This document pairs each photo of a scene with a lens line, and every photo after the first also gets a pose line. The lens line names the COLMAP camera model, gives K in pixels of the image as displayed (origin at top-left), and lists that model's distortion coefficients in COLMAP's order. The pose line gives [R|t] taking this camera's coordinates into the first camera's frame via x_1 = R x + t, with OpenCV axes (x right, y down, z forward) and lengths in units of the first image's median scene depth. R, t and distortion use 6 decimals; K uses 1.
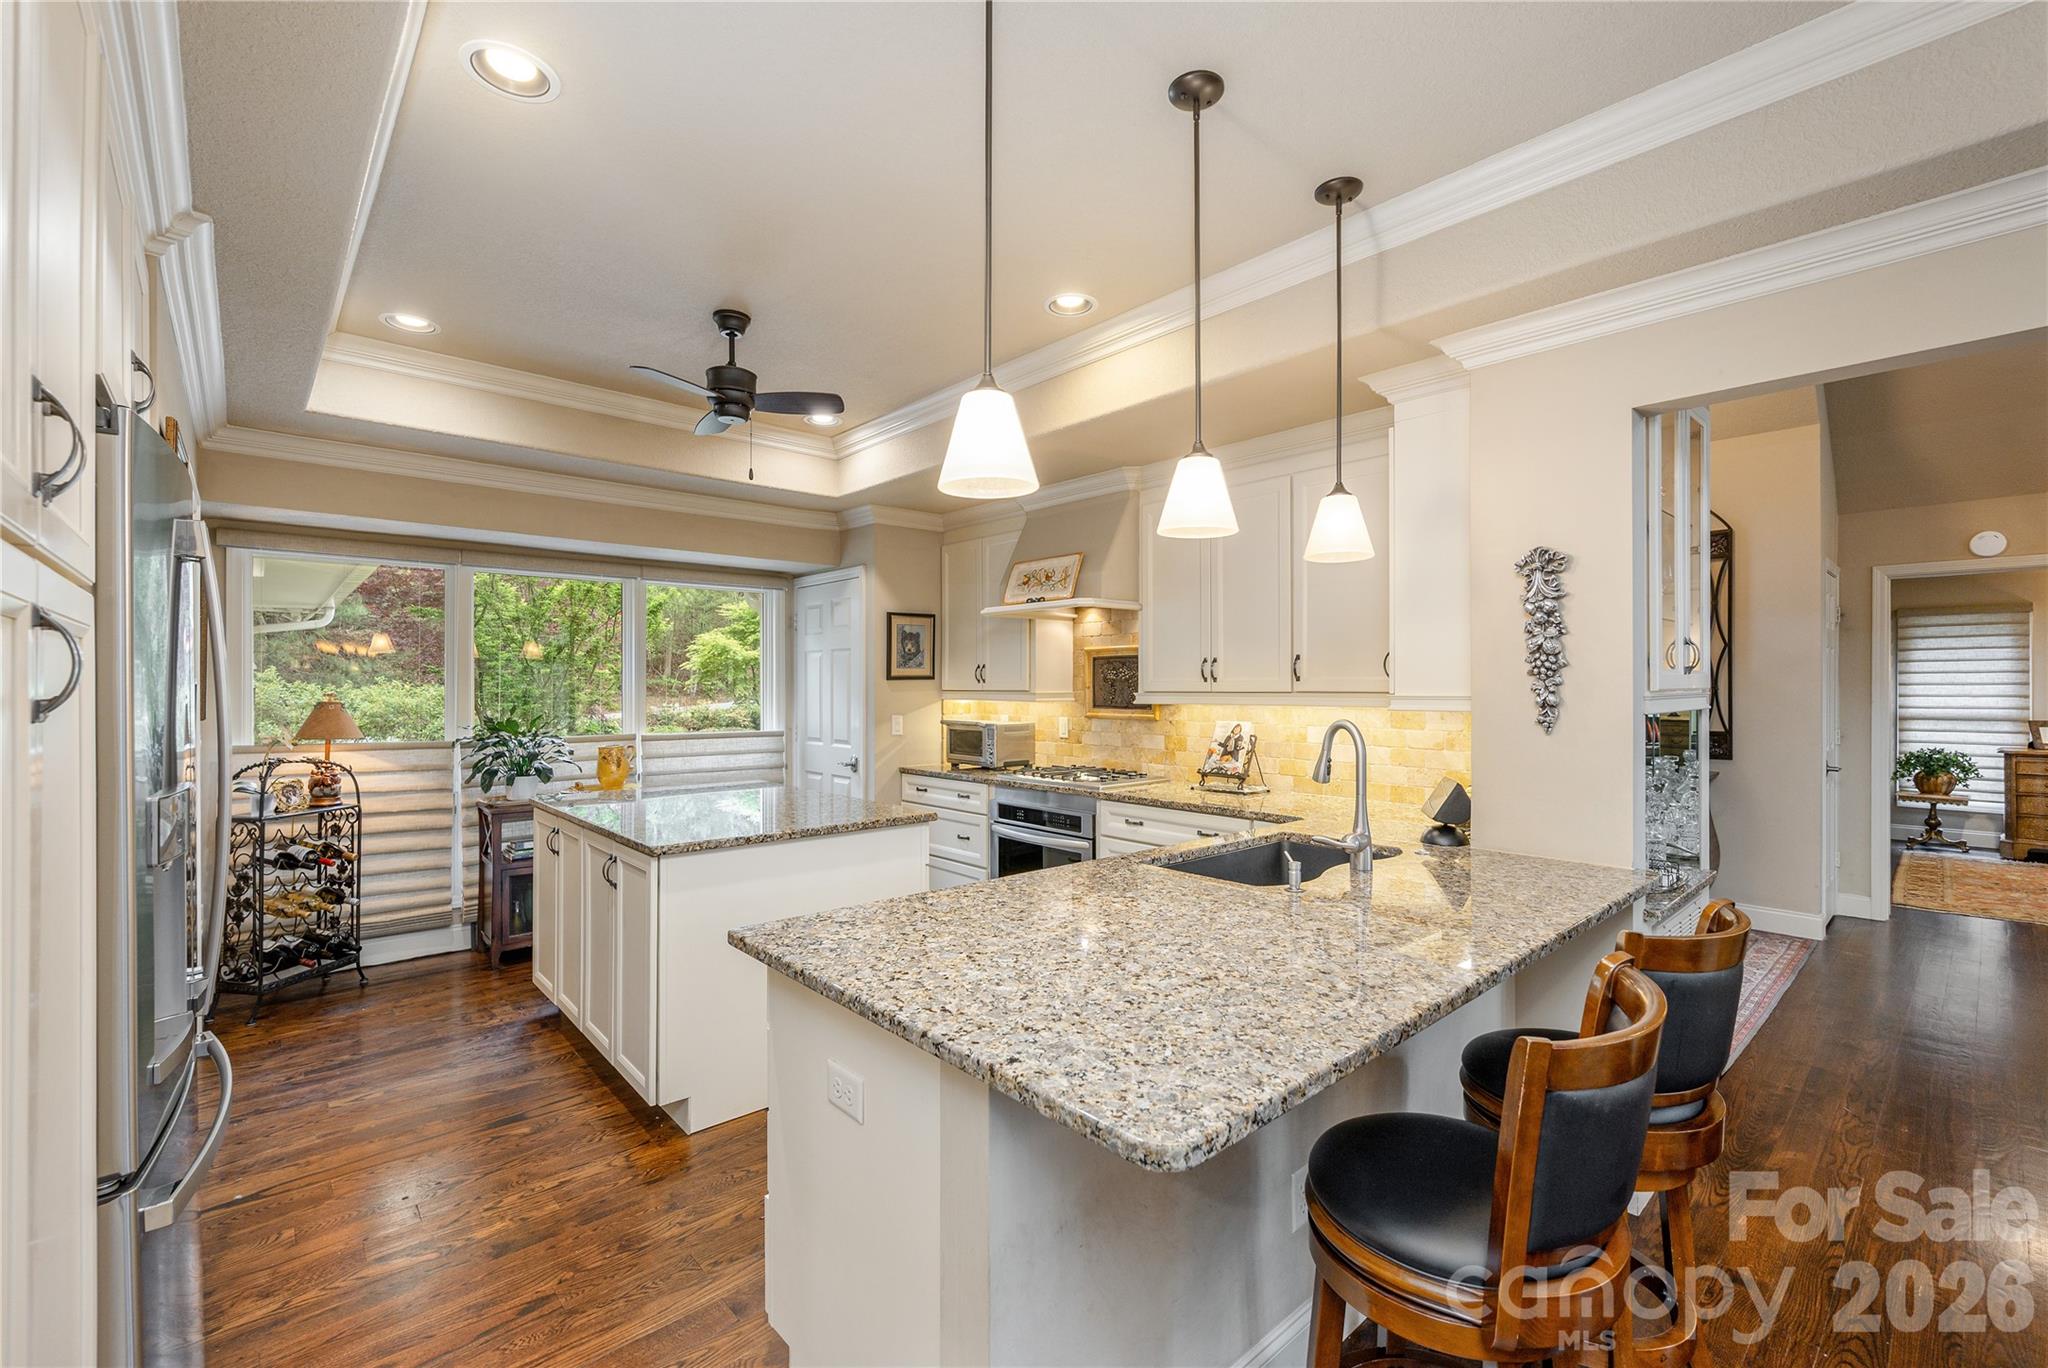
lens RADIAL K [[874.6, 0, 1021.2], [0, 874.6, 686.2], [0, 0, 1]] dist [-0.000012, -0.000059]
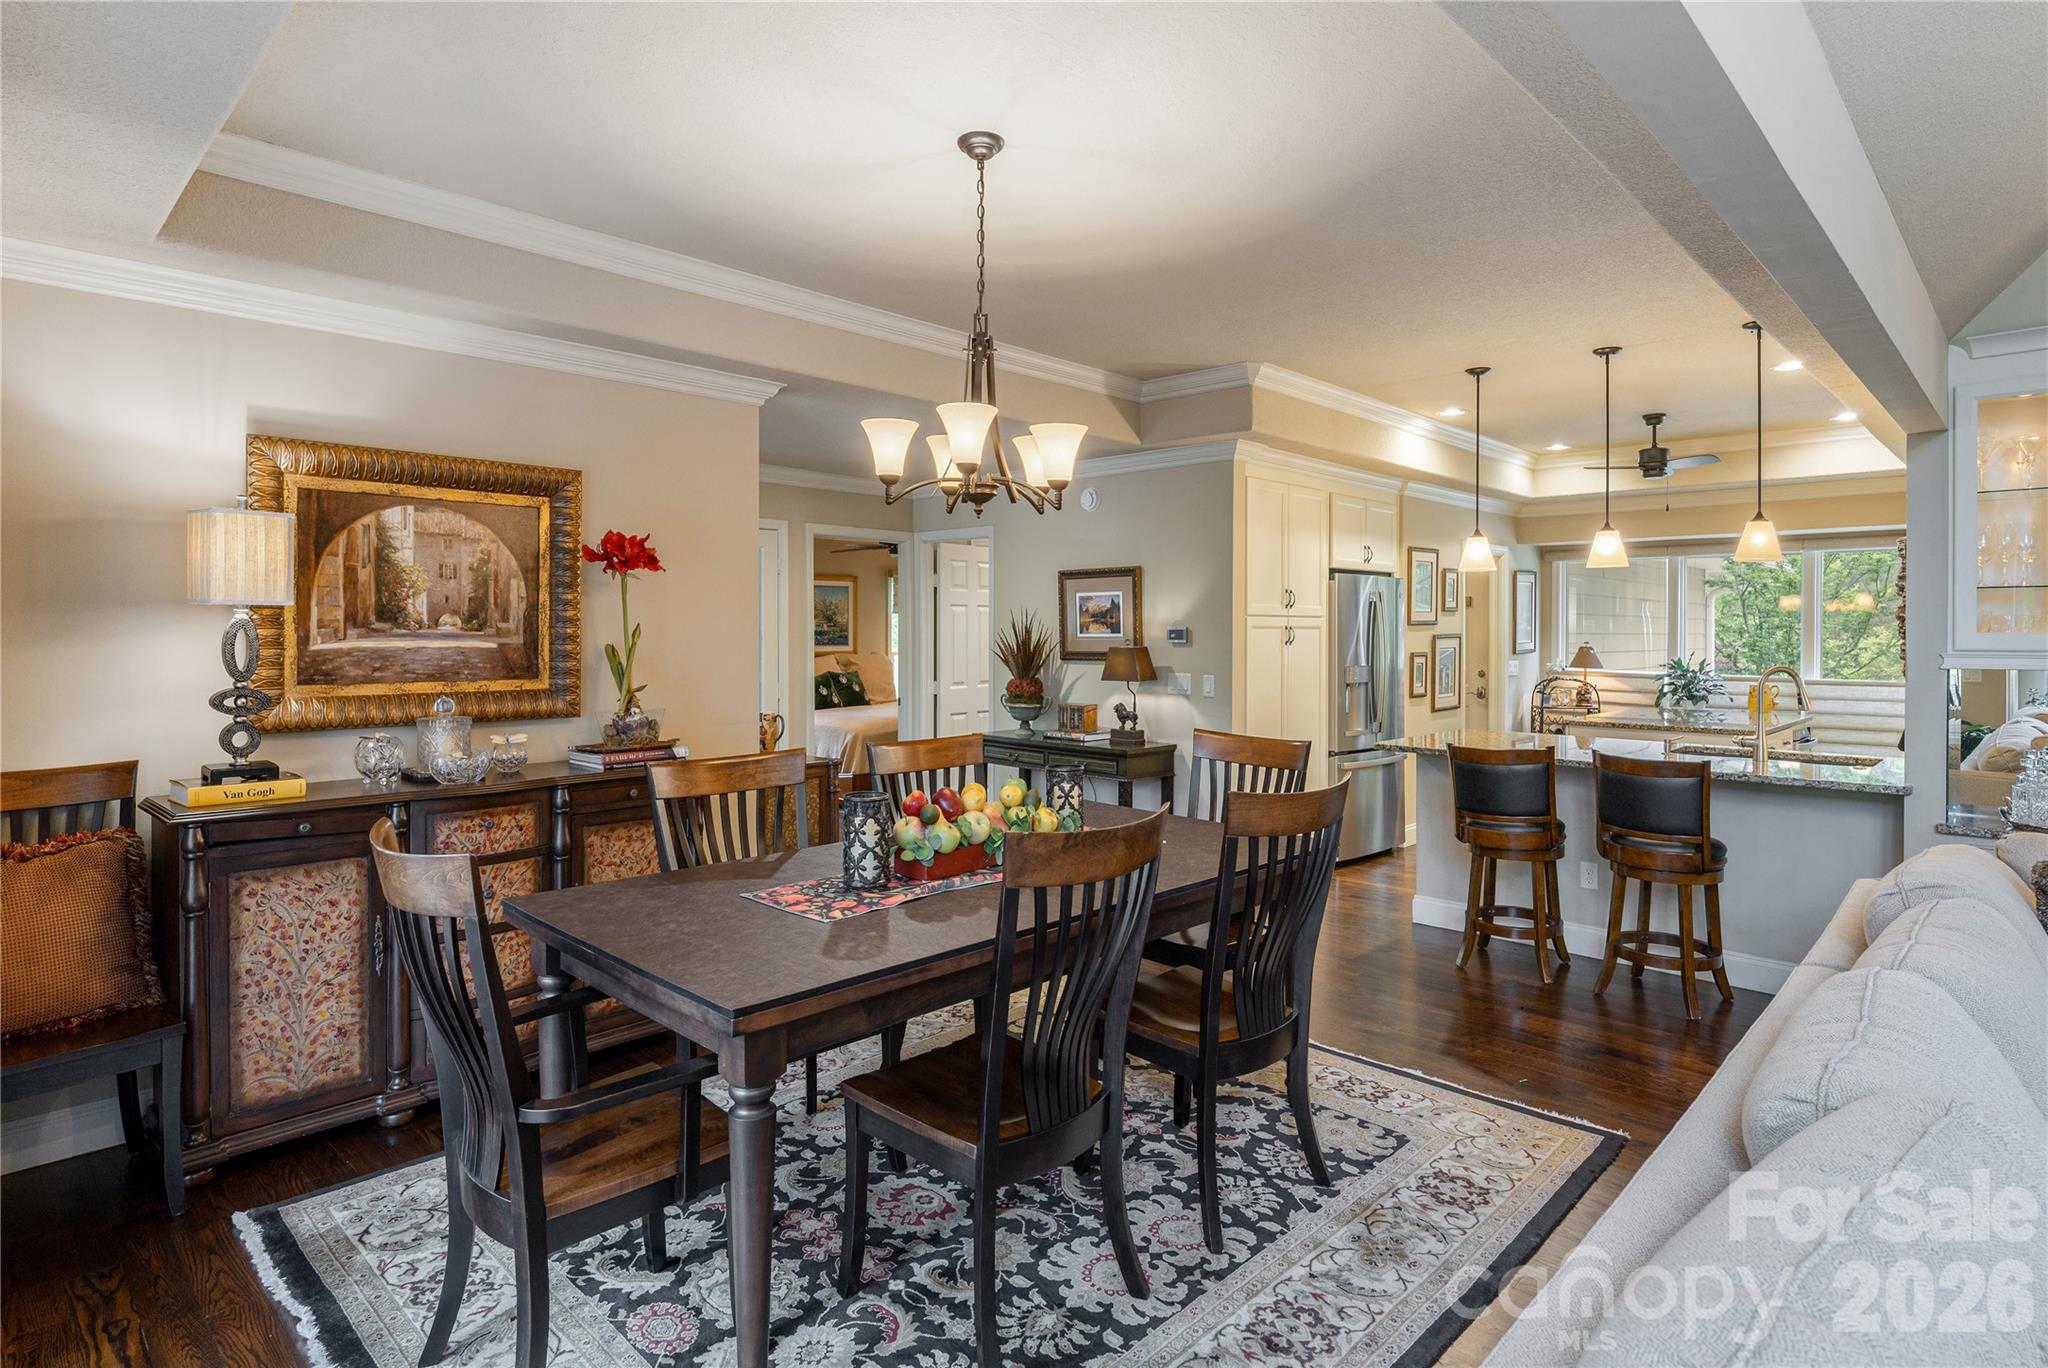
lens RADIAL K [[1088.8, 0, 1019.3], [0, 1088.8, 629.9], [0, 0, 1]] dist [0.000618, -0.000282]
pose [[0.072995, 0.001760, -0.997331, 1.307570], [-0.004382, 0.999989, 0.001444, -0.014021], [0.997323, 0.004265, 0.073002, -0.278916]]
